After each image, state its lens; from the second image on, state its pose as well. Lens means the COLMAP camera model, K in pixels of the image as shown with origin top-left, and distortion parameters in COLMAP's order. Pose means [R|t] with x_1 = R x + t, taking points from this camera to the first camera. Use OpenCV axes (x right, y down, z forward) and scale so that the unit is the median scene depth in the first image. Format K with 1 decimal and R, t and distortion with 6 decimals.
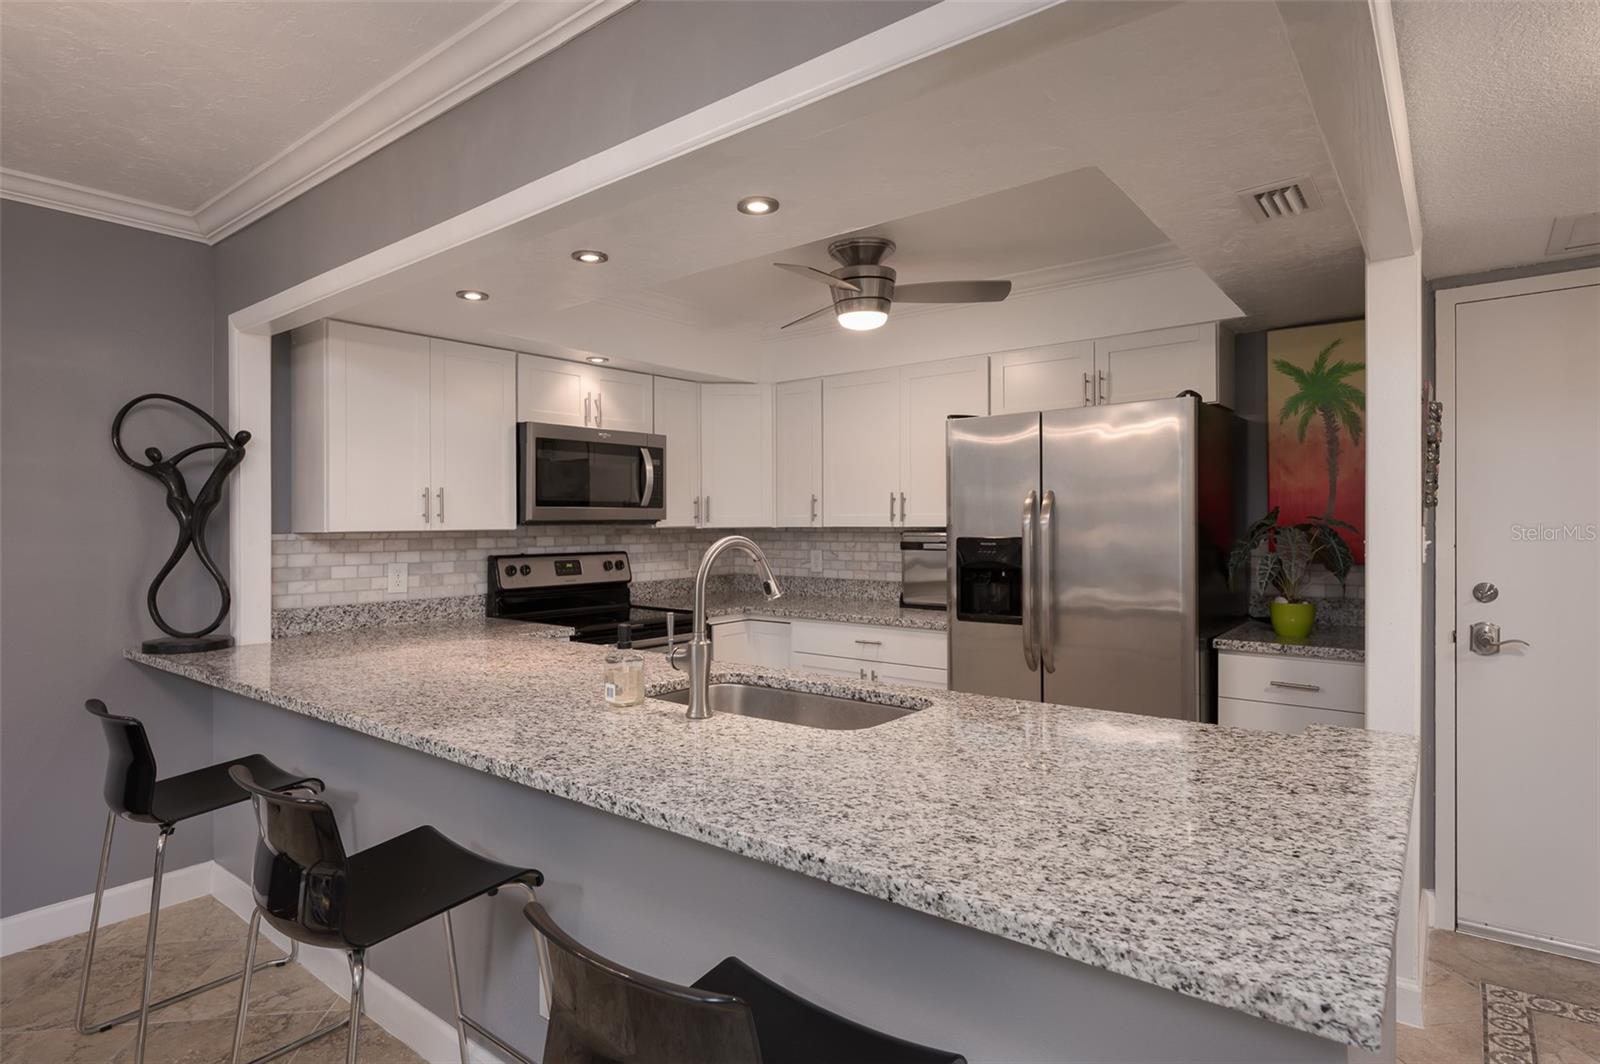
lens RADIAL K [[838.4, 0, 803.4], [0, 838.4, 521.3], [0, 0, 1]] dist [0.002130, -0.000022]
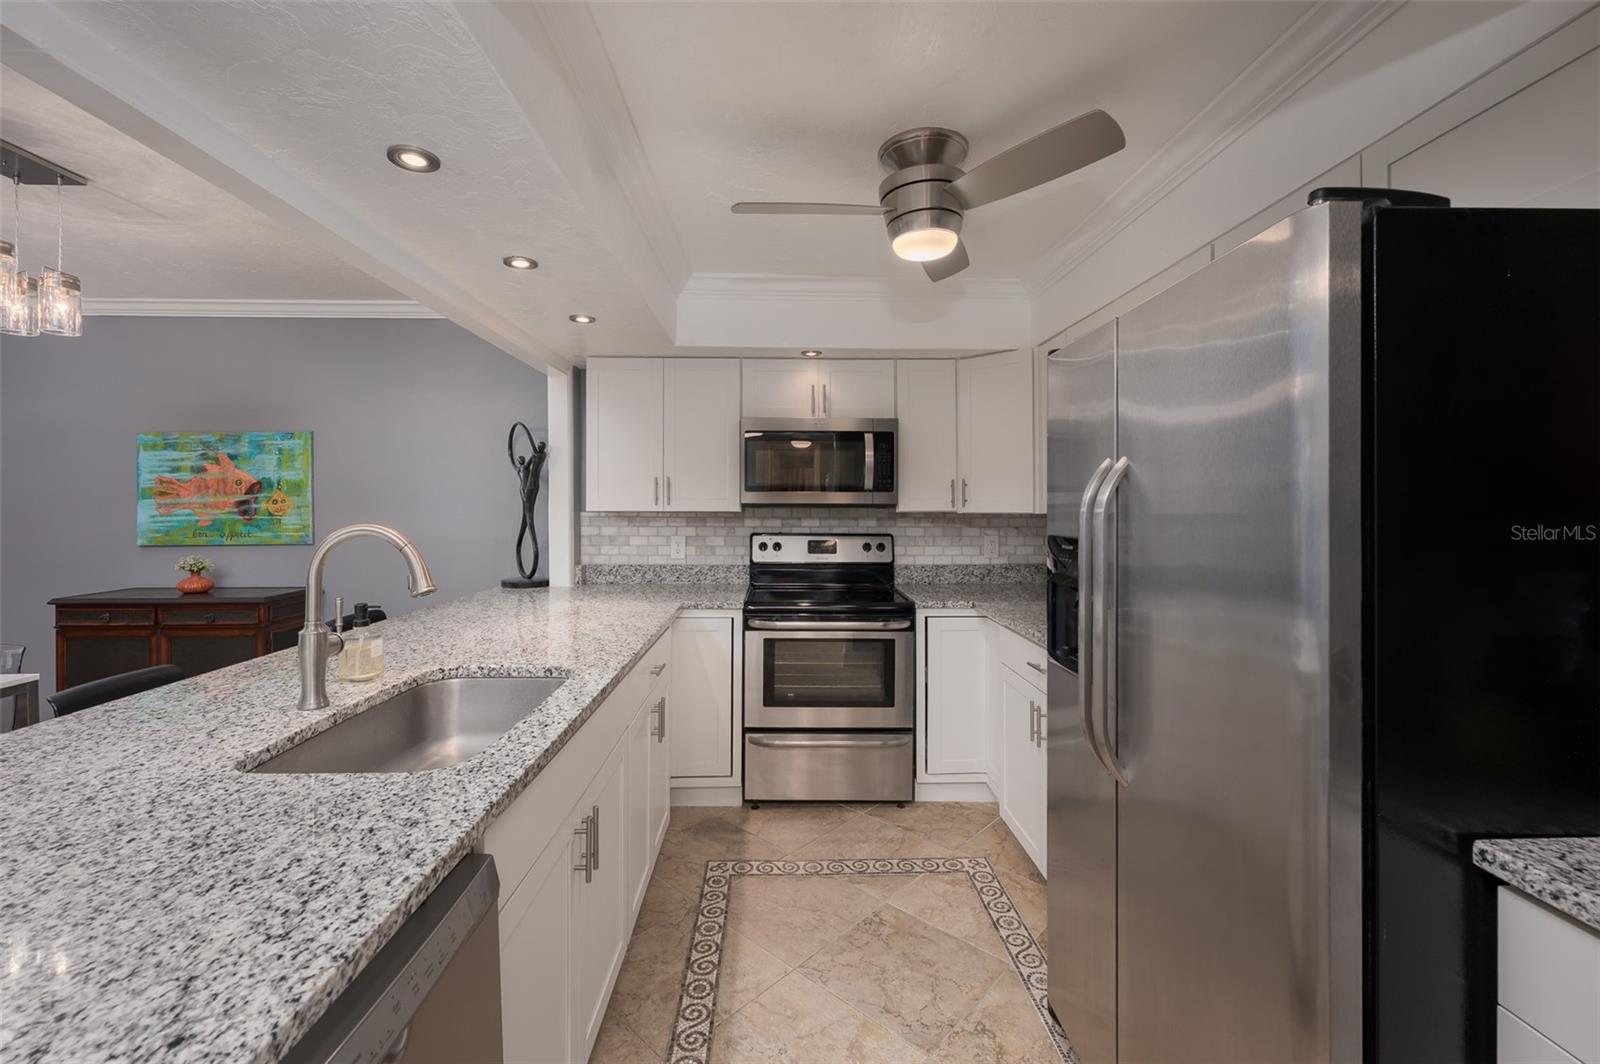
lens RADIAL K [[666.1, 0, 809.1], [0, 666.1, 504.0], [0, 0, 1]] dist [-0.002791, -0.000489]
pose [[0.641831, 0.006068, -0.766822, 0.475560], [-0.005902, 0.999978, 0.002973, -0.003843], [0.766823, 0.002617, 0.641853, 0.540615]]
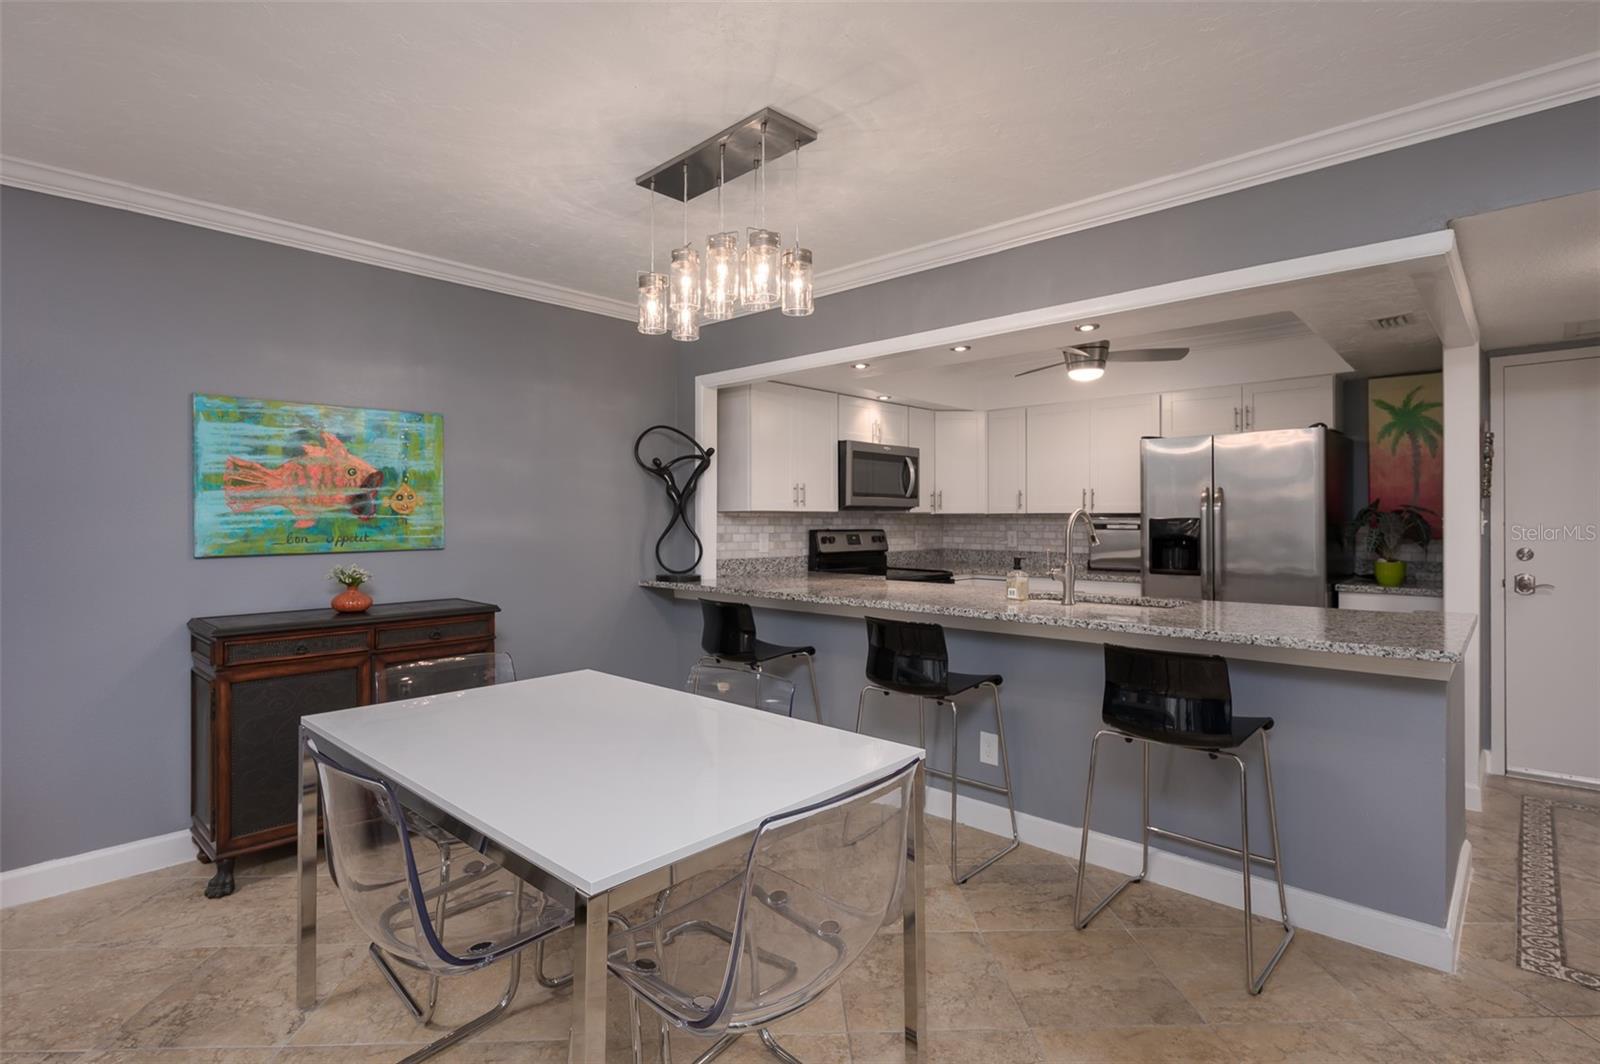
lens RADIAL K [[777.8, 0, 804.3], [0, 777.8, 507.1], [0, 0, 1]] dist [-0.002481, 0.000886]
pose [[0.996193, 0.007347, -0.086864, -0.314642], [-0.008689, 0.999848, -0.015090, 0.025535], [0.086740, 0.015787, 0.996106, -0.440884]]
